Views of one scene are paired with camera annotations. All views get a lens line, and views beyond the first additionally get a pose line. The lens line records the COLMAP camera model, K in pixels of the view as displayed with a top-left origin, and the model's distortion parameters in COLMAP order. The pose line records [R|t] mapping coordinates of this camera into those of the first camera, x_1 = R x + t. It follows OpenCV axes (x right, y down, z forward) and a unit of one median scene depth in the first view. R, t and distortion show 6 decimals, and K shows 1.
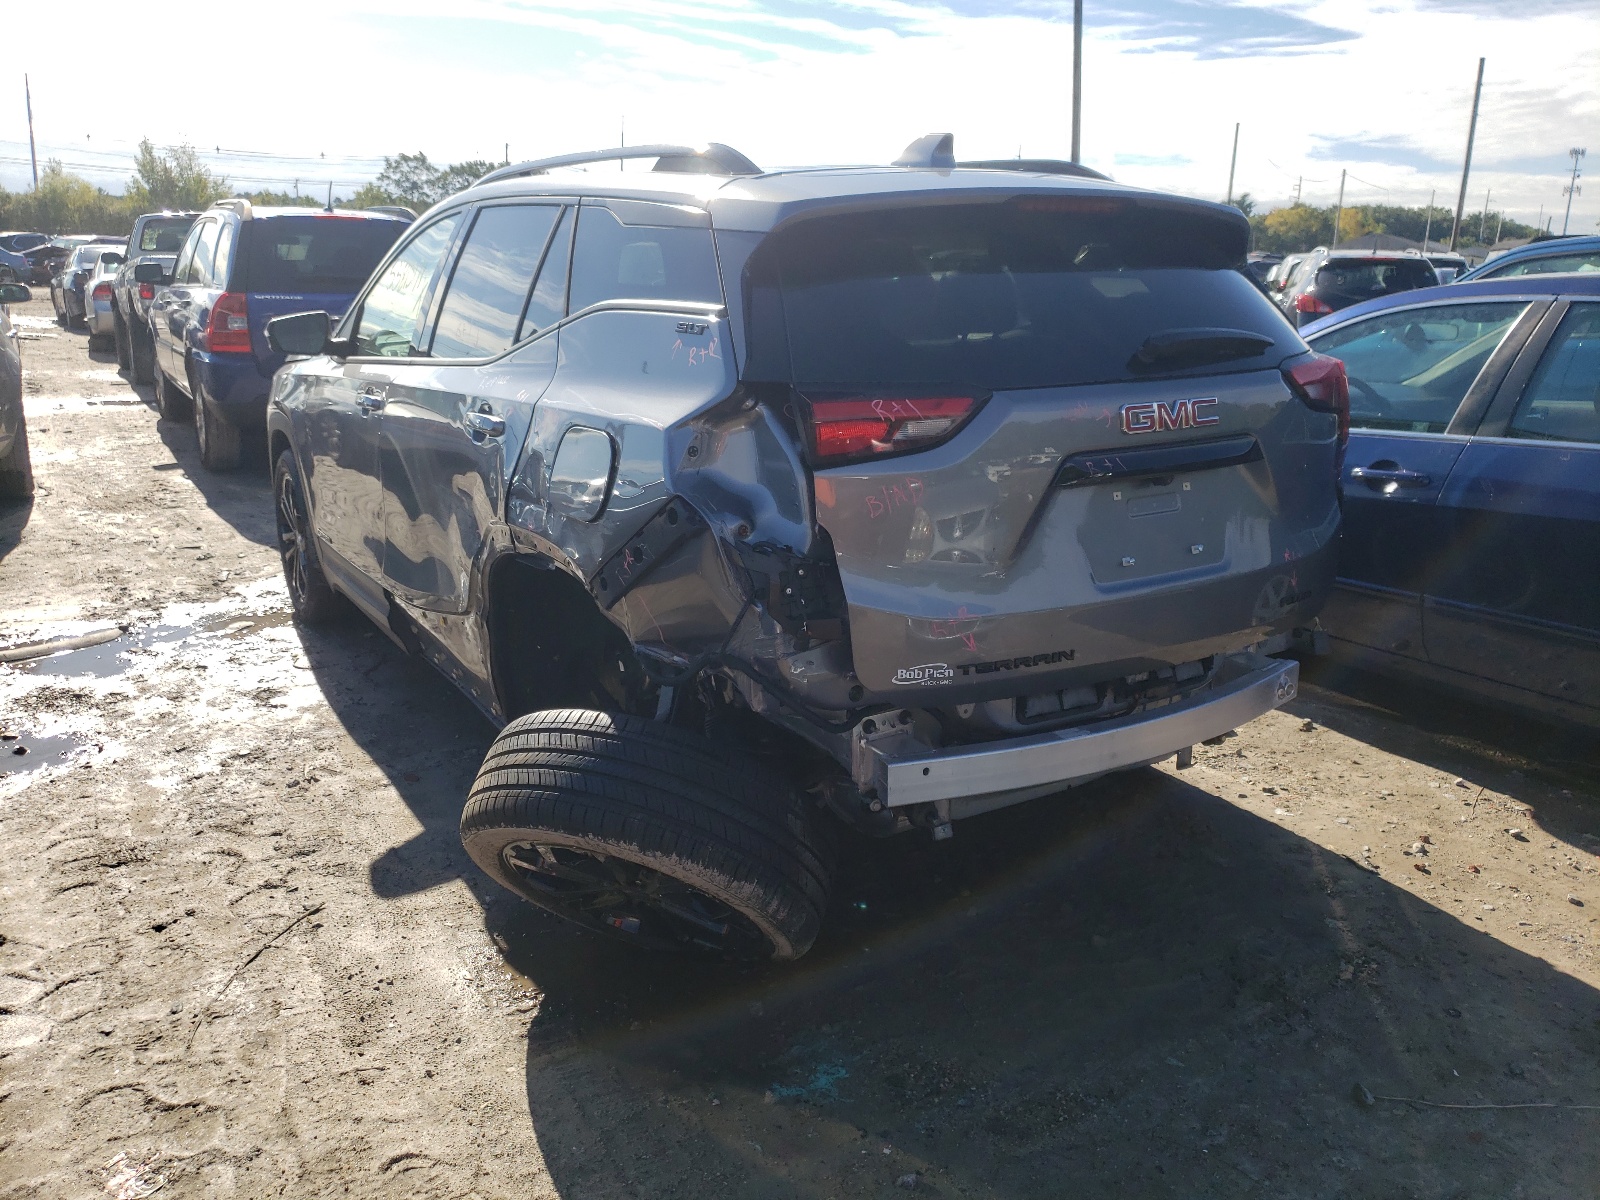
lens RADIAL K [[1159.4, 0, 800.0], [0, 1159.4, 600.0], [0, 0, 1]] dist [0.099476, -0.137038]
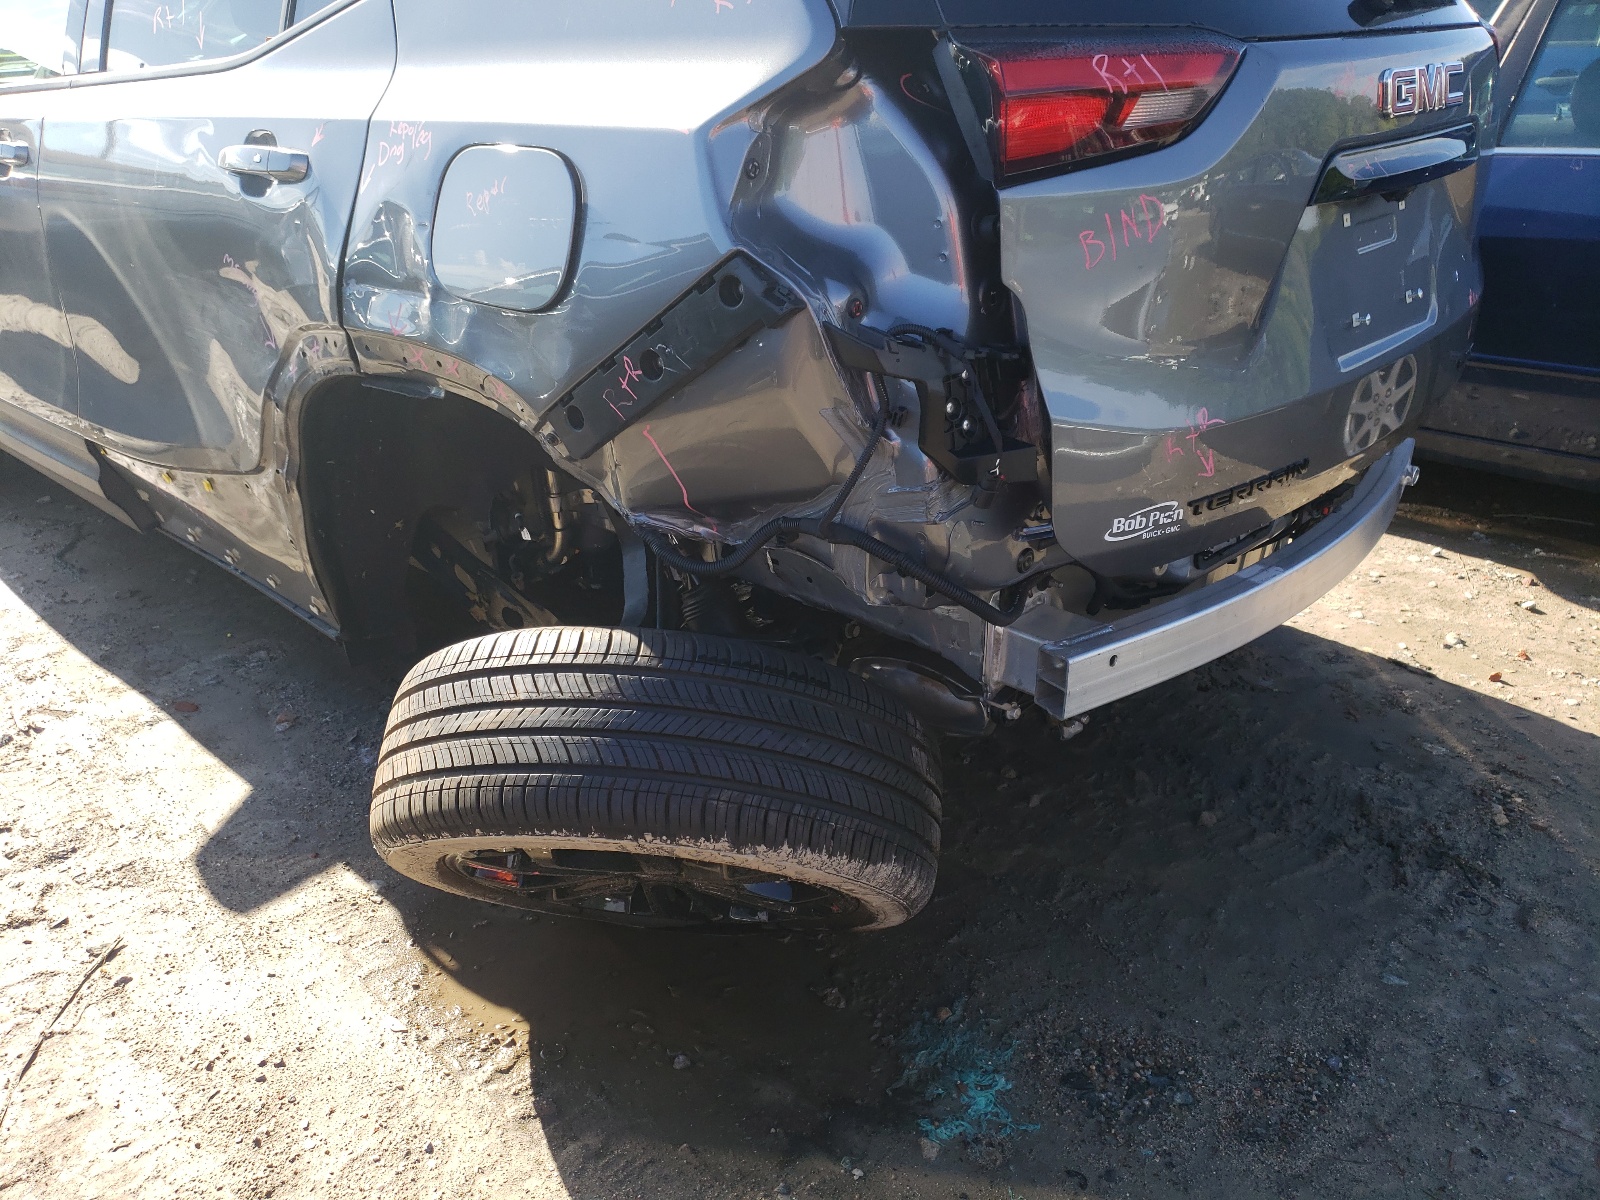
lens RADIAL K [[1201.8, 0, 800.0], [0, 1201.8, 600.0], [0, 0, 1]] dist [0.081732, -0.061705]
pose [[0.969956, -0.113921, 0.214959, -0.202324], [0.075684, 0.981041, 0.178413, -0.023944], [-0.231209, -0.156784, 0.960188, 0.356312]]
